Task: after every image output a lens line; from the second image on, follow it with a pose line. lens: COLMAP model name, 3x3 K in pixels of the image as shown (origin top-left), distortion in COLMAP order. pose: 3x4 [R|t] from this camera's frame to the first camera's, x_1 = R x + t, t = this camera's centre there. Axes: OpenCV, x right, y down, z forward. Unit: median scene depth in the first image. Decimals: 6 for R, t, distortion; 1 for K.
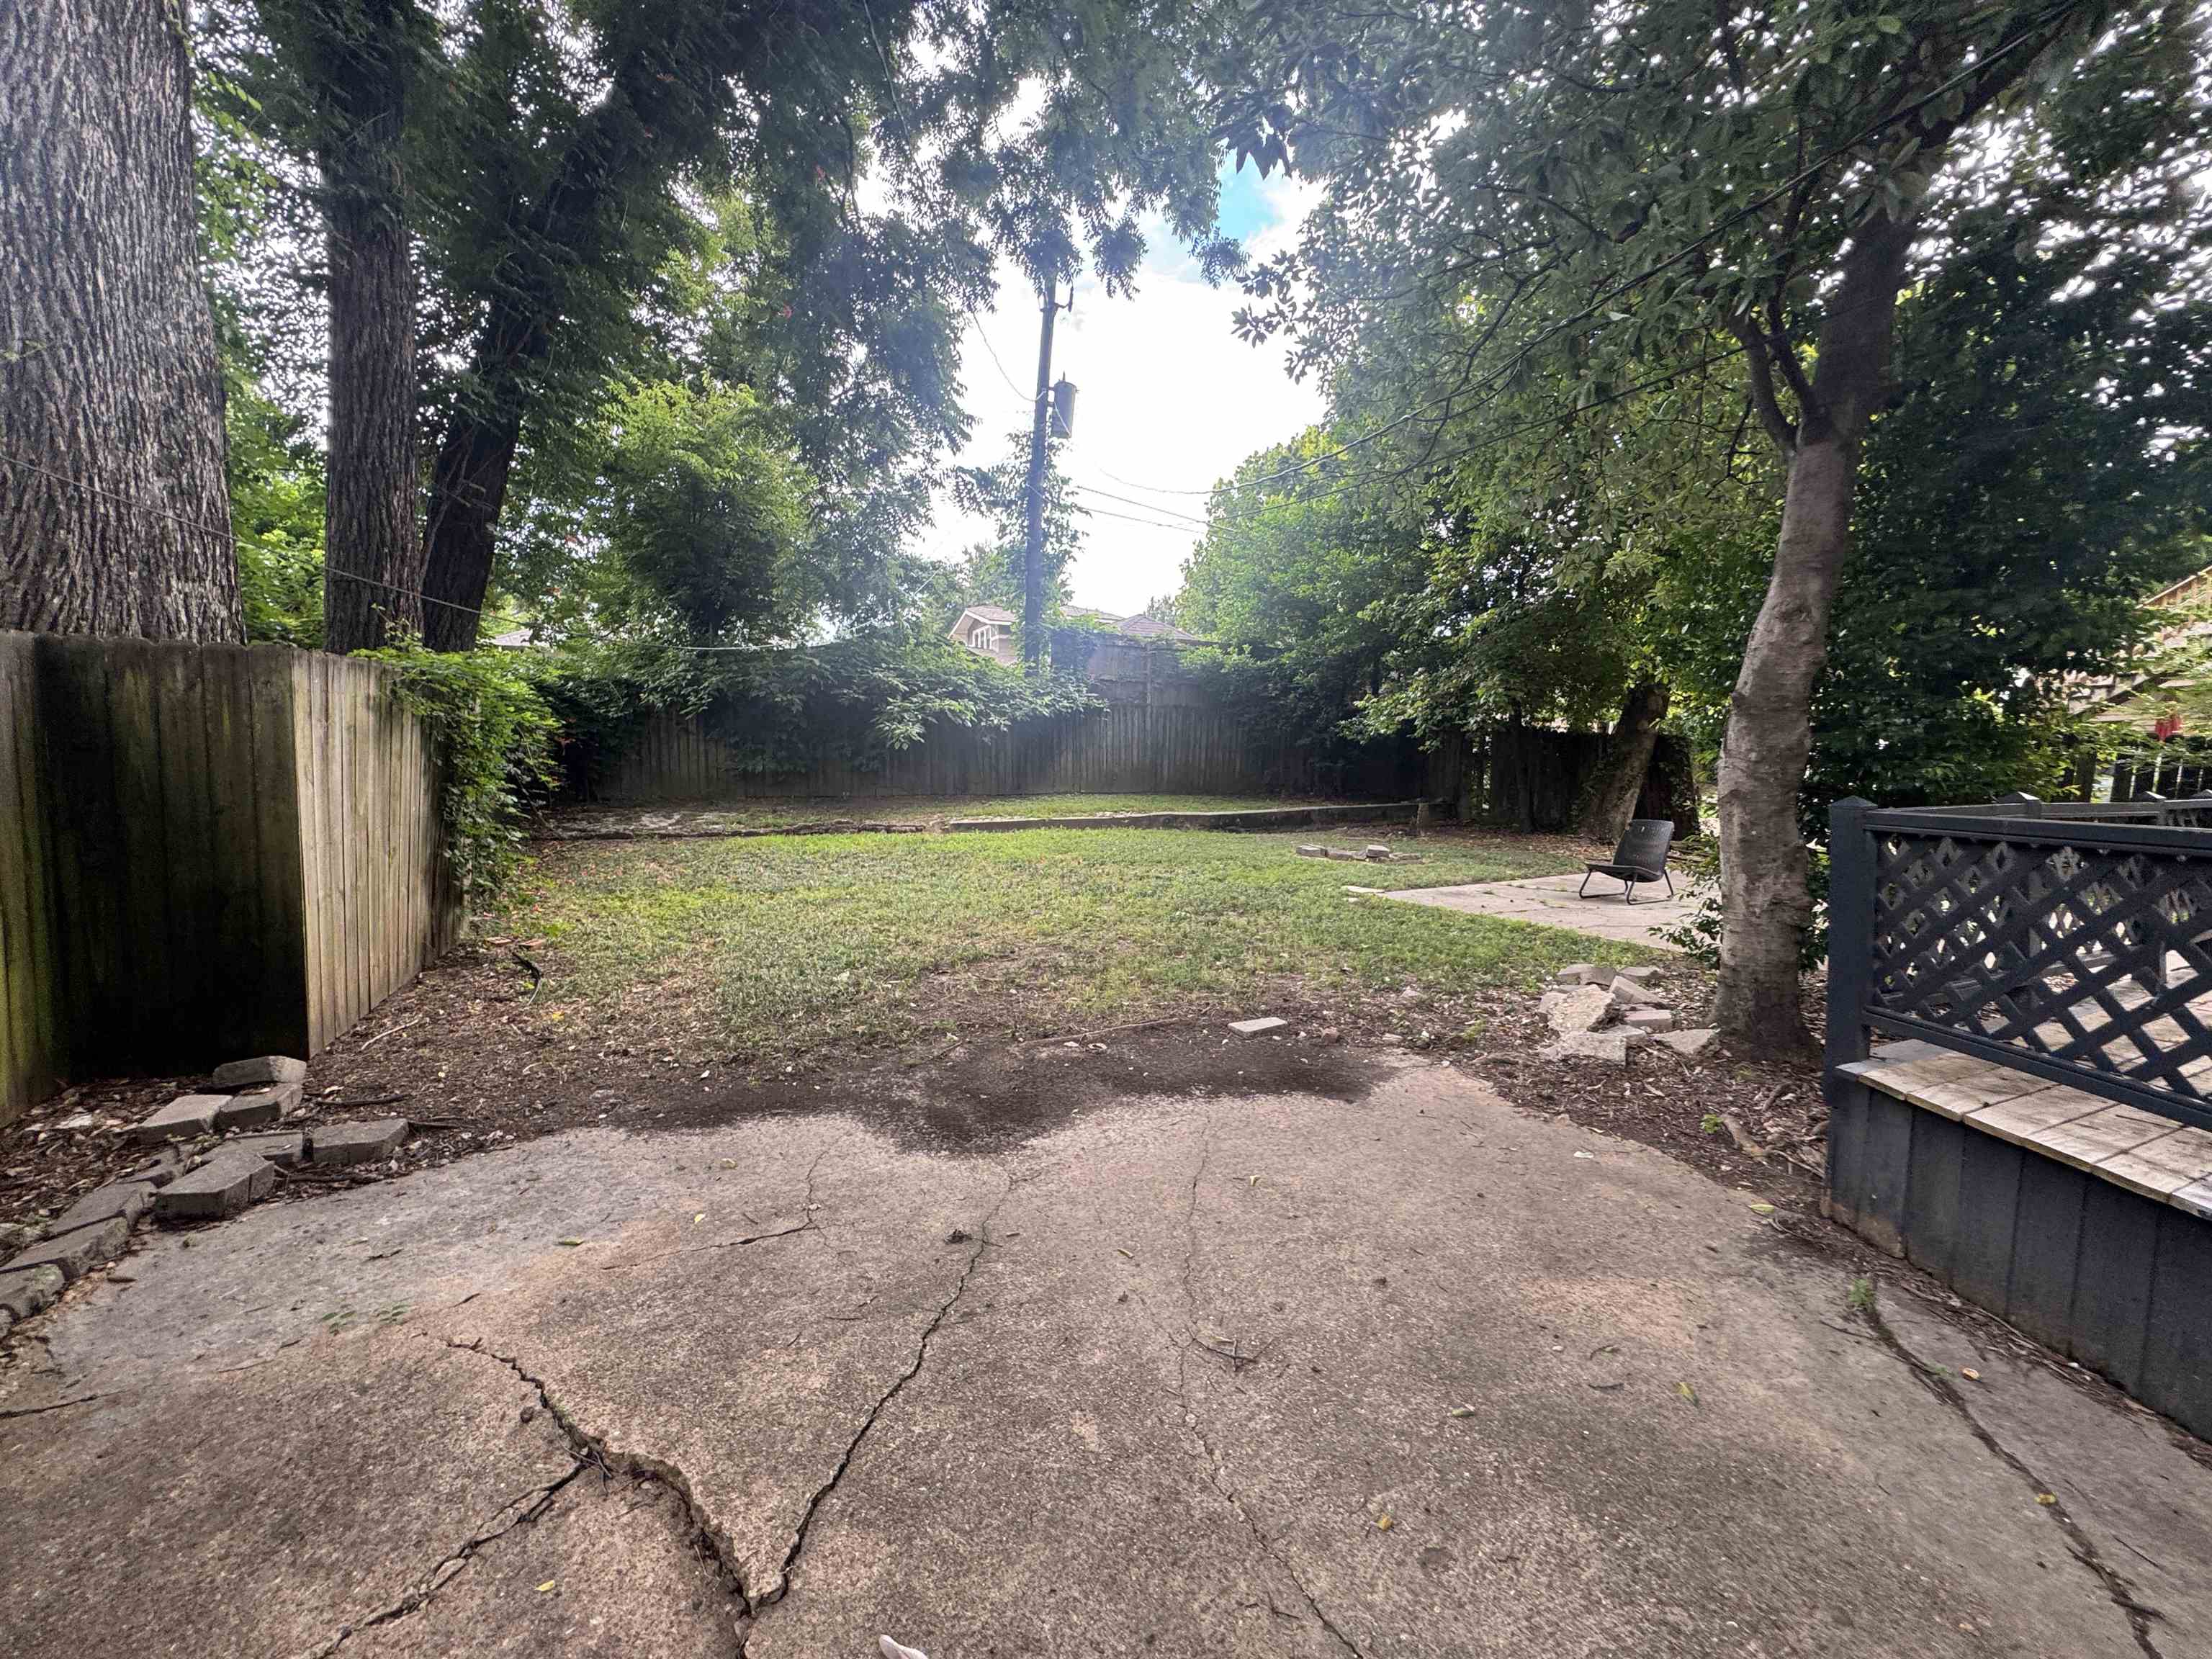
lens RADIAL K [[884.5, 0, 1105.2], [0, 884.5, 823.8], [0, 0, 1]] dist [-0.003442, -0.000310]
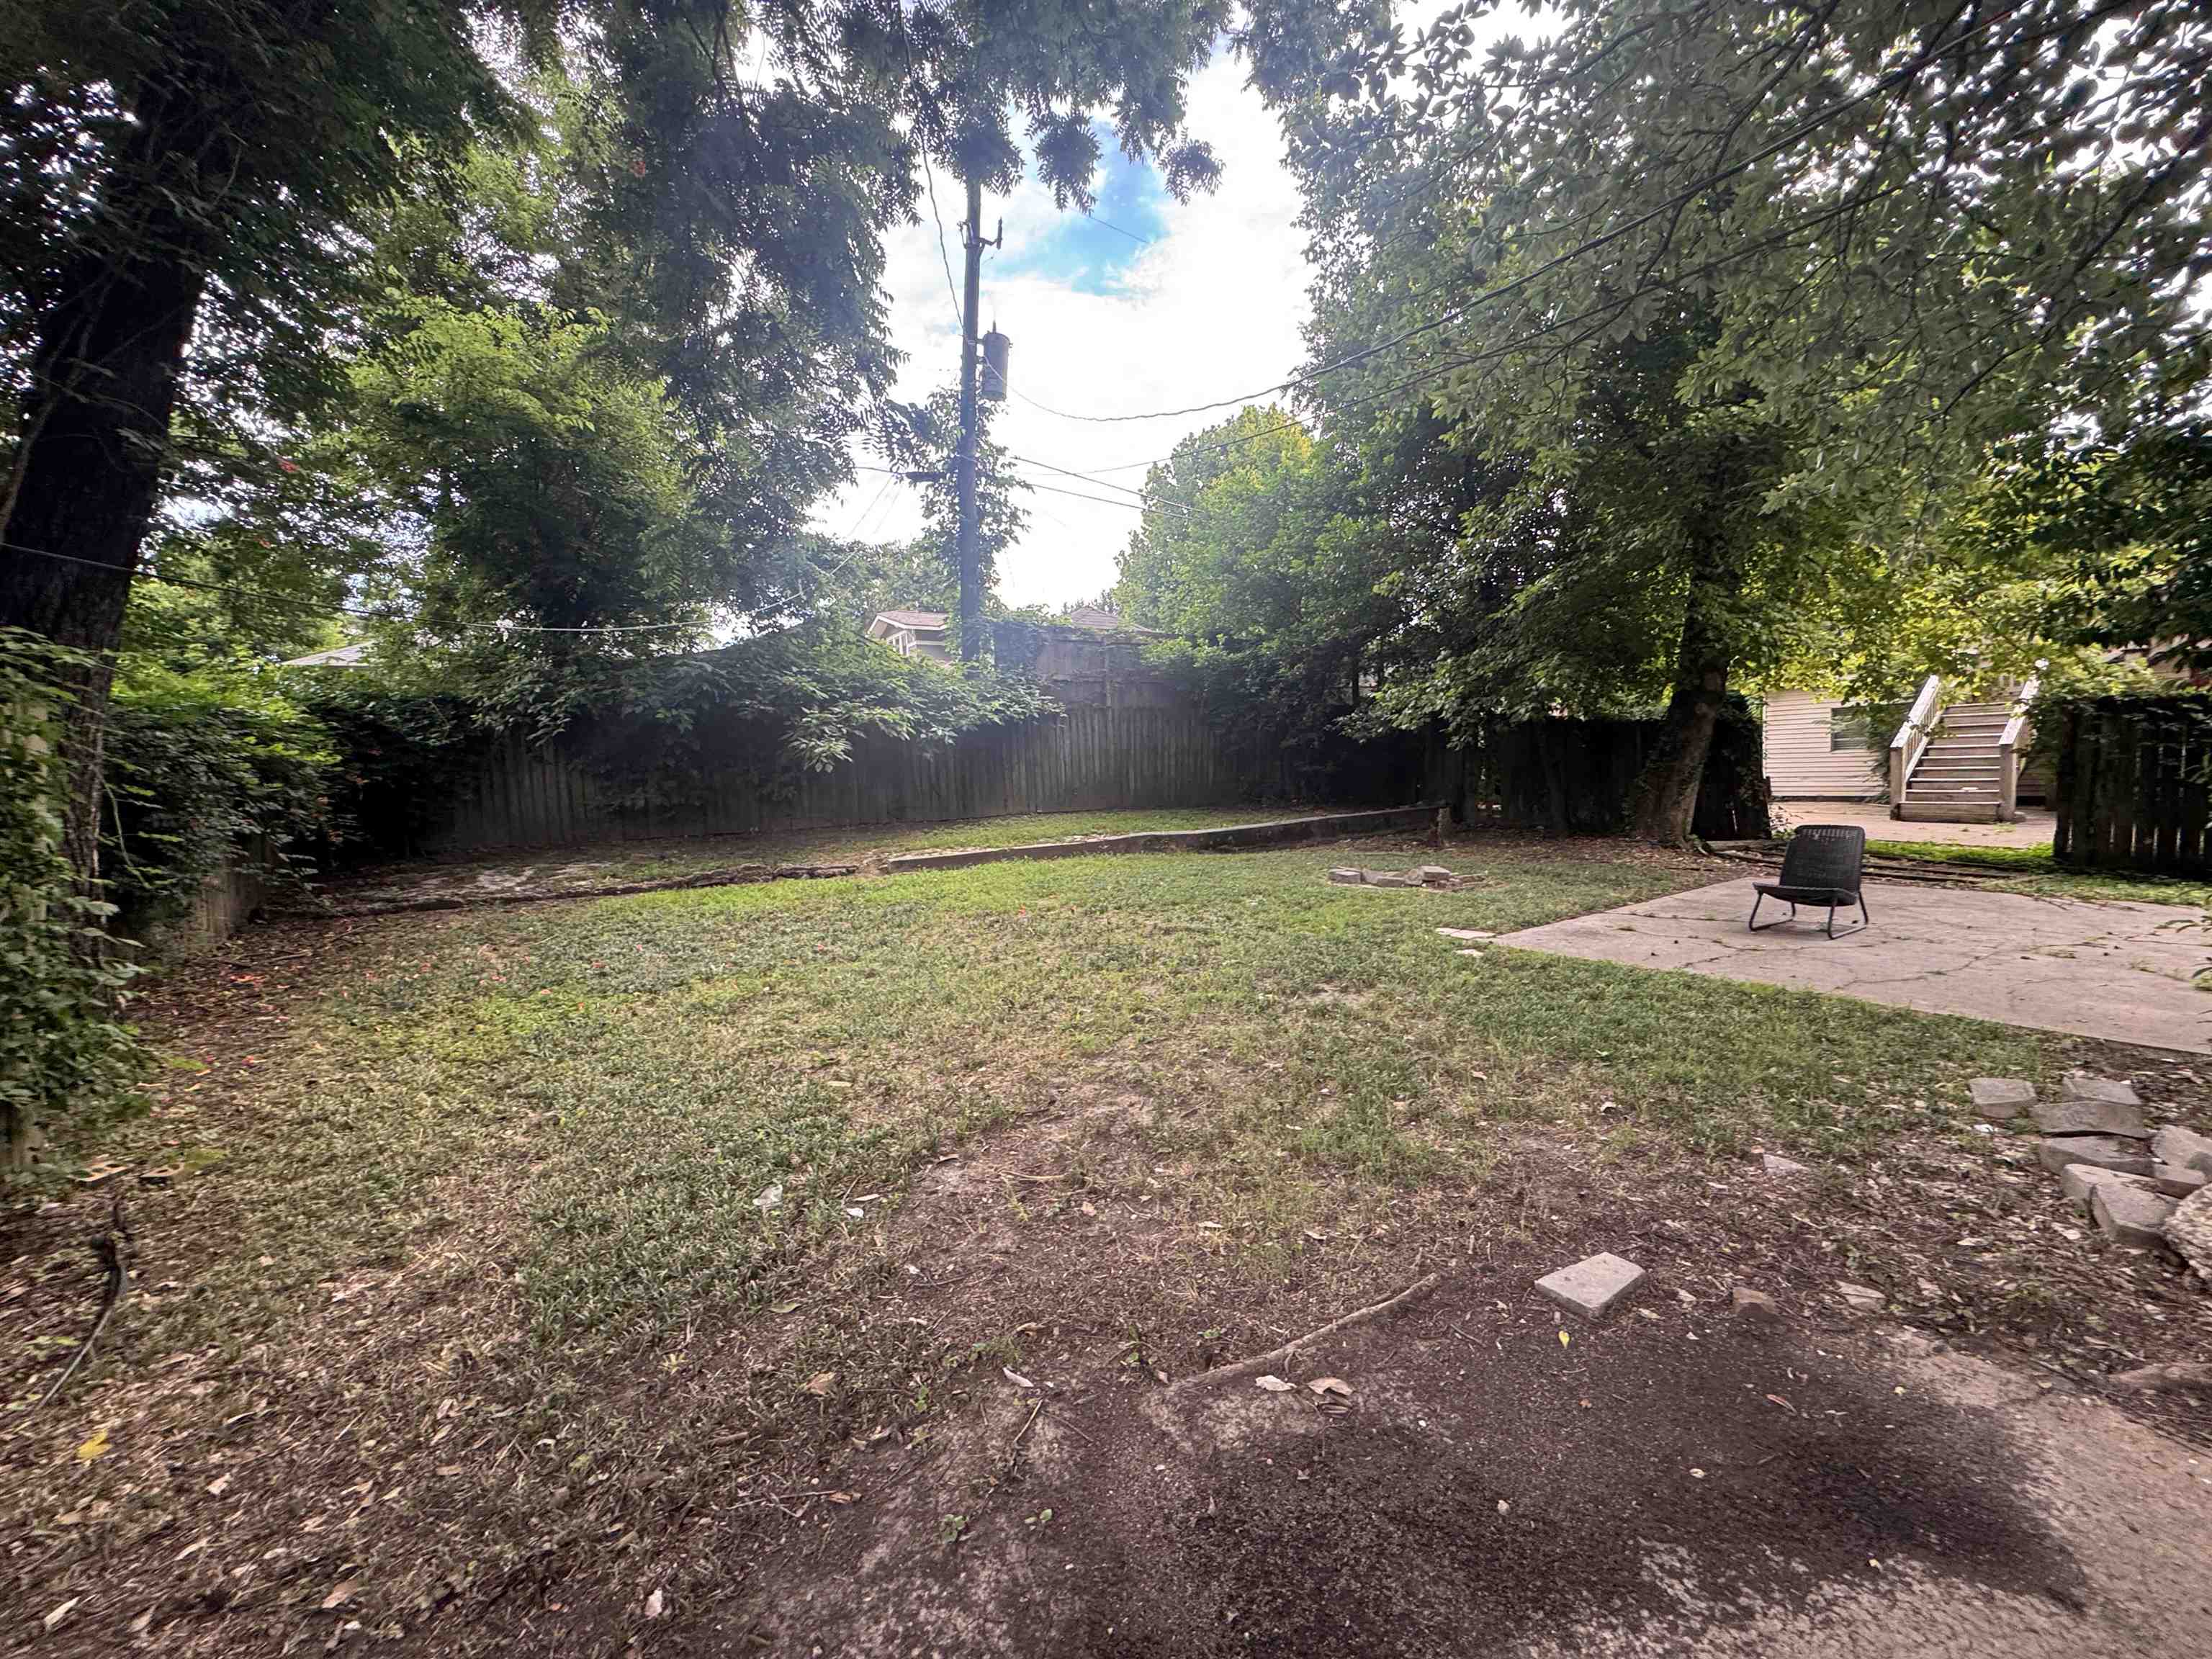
lens RADIAL K [[884.5, 0, 1107.0], [0, 884.5, 827.0], [0, 0, 1]] dist [-0.003442, -0.000310]
pose [[0.994244, -0.048230, 0.095668, -0.056103], [0.048787, 0.998803, -0.003487, -0.019828], [-0.095386, 0.008134, 0.995407, 0.185810]]
